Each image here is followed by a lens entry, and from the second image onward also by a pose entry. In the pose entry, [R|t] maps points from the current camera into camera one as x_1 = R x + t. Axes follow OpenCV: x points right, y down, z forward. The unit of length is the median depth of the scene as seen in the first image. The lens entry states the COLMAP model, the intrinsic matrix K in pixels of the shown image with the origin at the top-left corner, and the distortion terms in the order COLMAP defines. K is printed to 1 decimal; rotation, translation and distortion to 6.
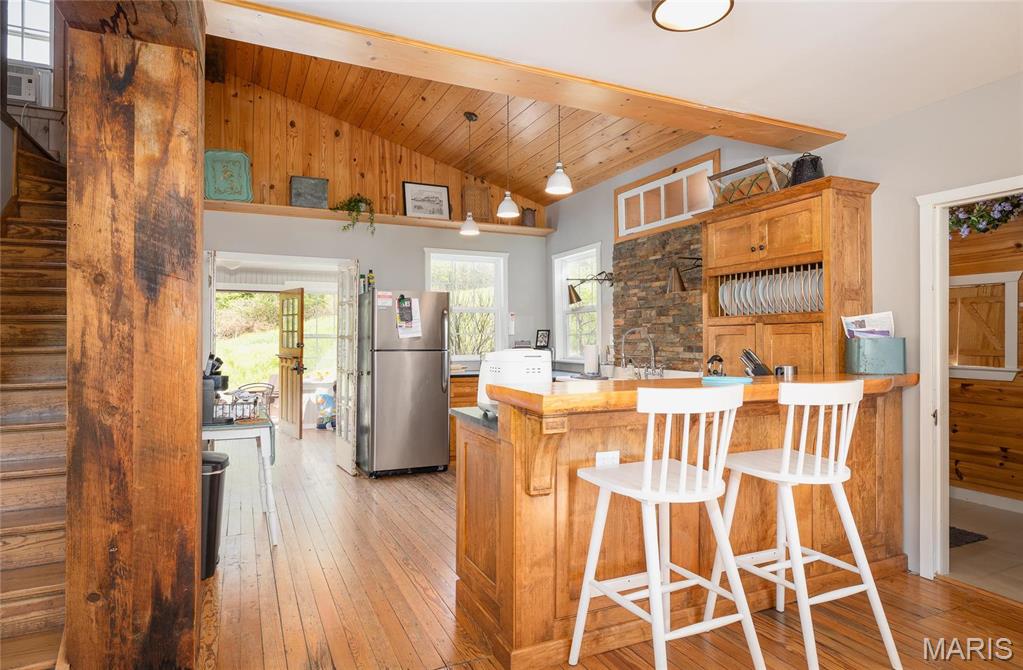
lens RADIAL K [[582.3, 0, 511.5], [0, 582.3, 335.0], [0, 0, 1]] dist [0.001523, 0.000219]
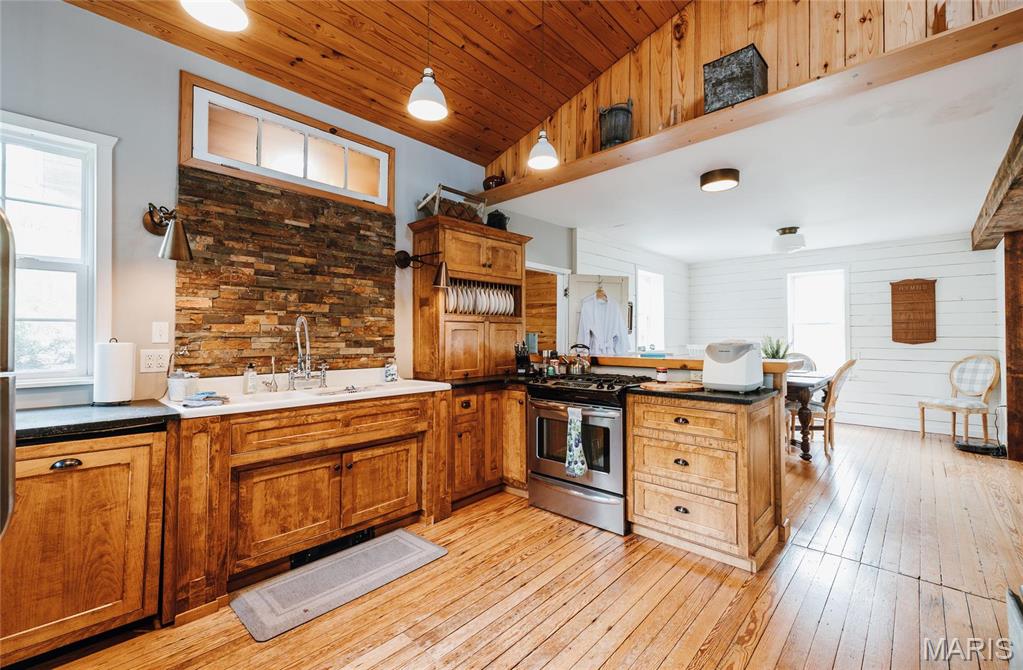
lens RADIAL K [[432.9, 0, 512.4], [0, 432.9, 329.3], [0, 0, 1]] dist [-0.000326, 0.000038]
pose [[-0.374134, 0.014024, 0.927269, -0.353990], [-0.008578, 0.999791, -0.018581, 0.010378], [-0.927335, -0.014906, -0.373935, 0.904216]]
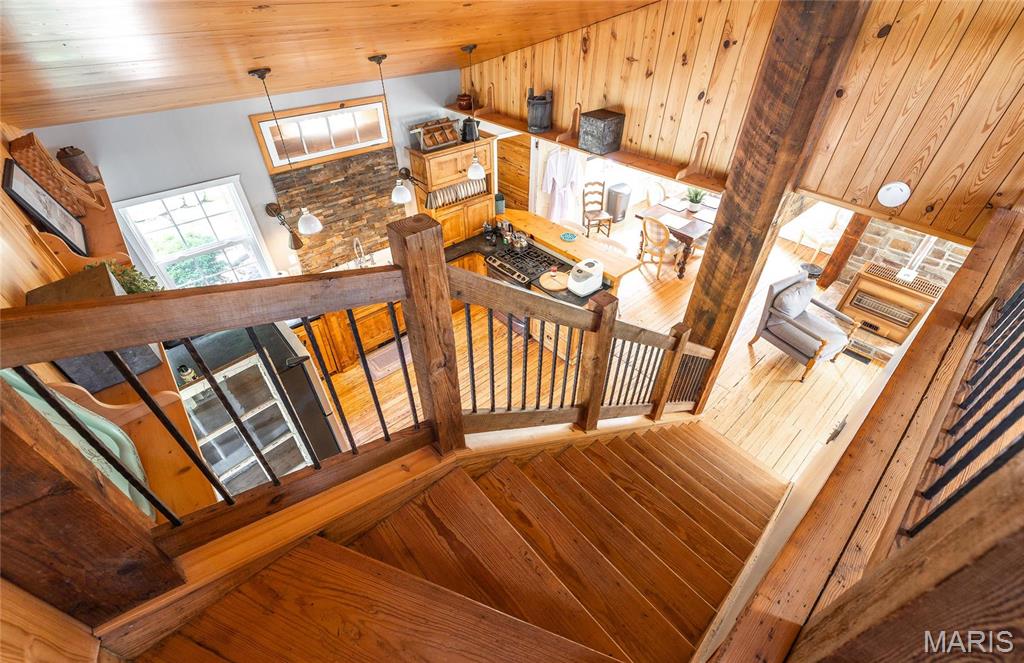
lens RADIAL K [[430.7, 0, 514.8], [0, 430.7, 319.2], [0, 0, 1]] dist [-0.001694, -0.000138]
pose [[-0.285182, -0.603278, 0.744800, -0.678131], [-0.011790, 0.779218, 0.626642, -0.455425], [-0.958401, 0.169925, -0.229332, 0.856543]]
